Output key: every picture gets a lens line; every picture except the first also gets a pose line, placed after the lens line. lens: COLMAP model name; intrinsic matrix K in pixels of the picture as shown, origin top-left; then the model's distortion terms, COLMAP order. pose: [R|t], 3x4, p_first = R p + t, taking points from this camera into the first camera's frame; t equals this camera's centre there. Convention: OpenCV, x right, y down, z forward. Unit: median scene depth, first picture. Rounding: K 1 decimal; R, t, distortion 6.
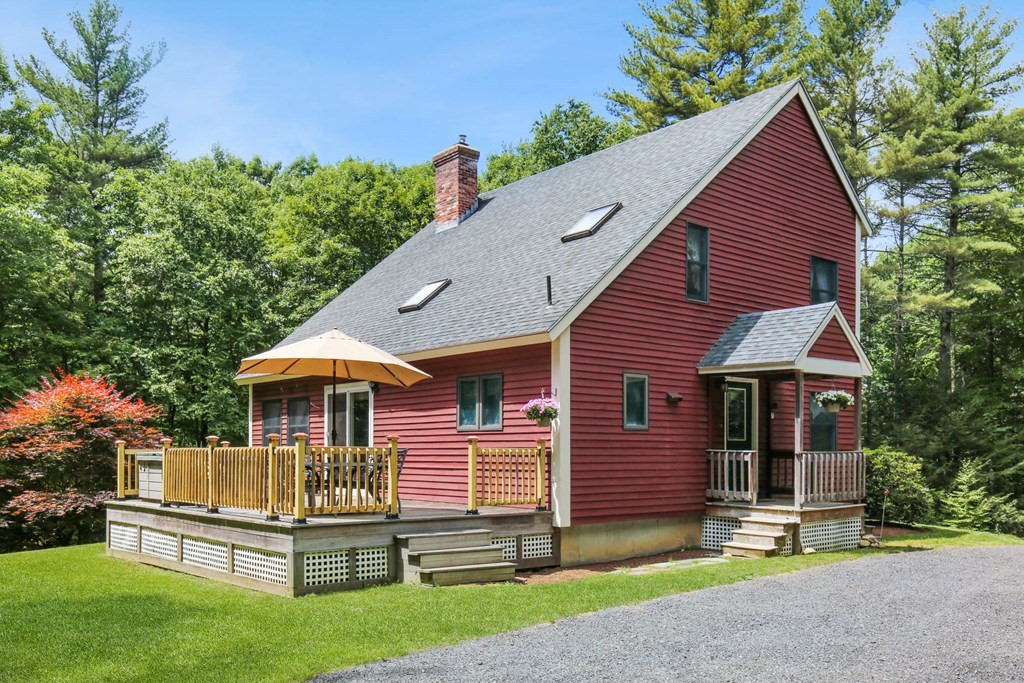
lens RADIAL K [[857.1, 0, 510.0], [0, 857.1, 446.1], [0, 0, 1]] dist [0.013482, -0.003821]
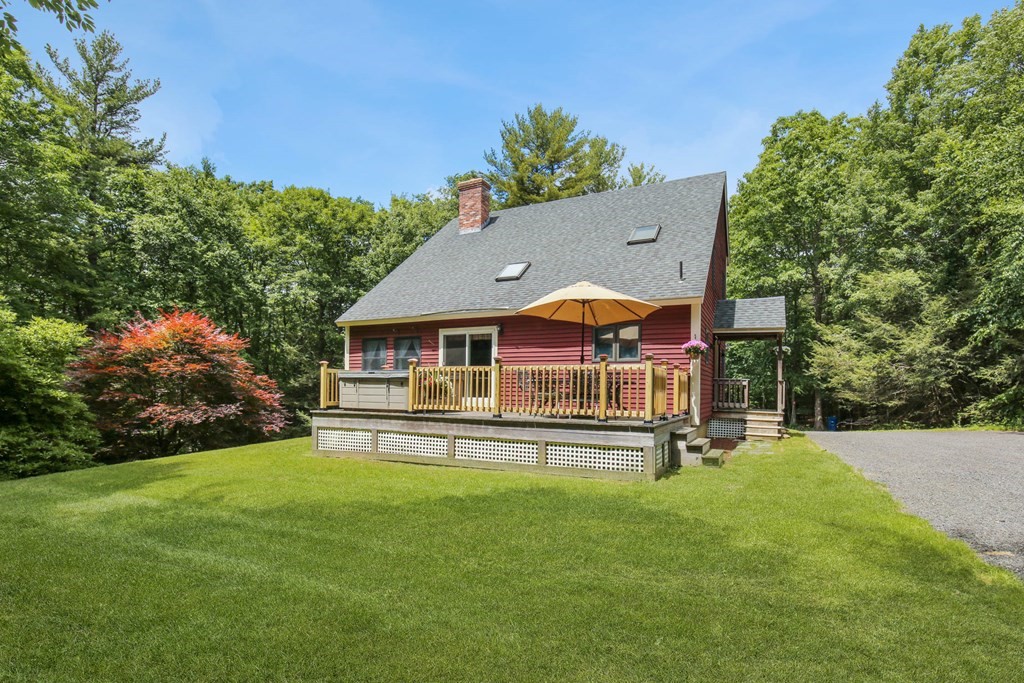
lens RADIAL K [[480.4, 0, 528.8], [0, 480.4, 389.2], [0, 0, 1]] dist [-0.009157, -0.000055]
pose [[0.929297, 0.011859, 0.369143, -0.336957], [-0.016801, 0.999807, 0.010176, 0.016510], [-0.368951, -0.015659, 0.929317, 0.194636]]
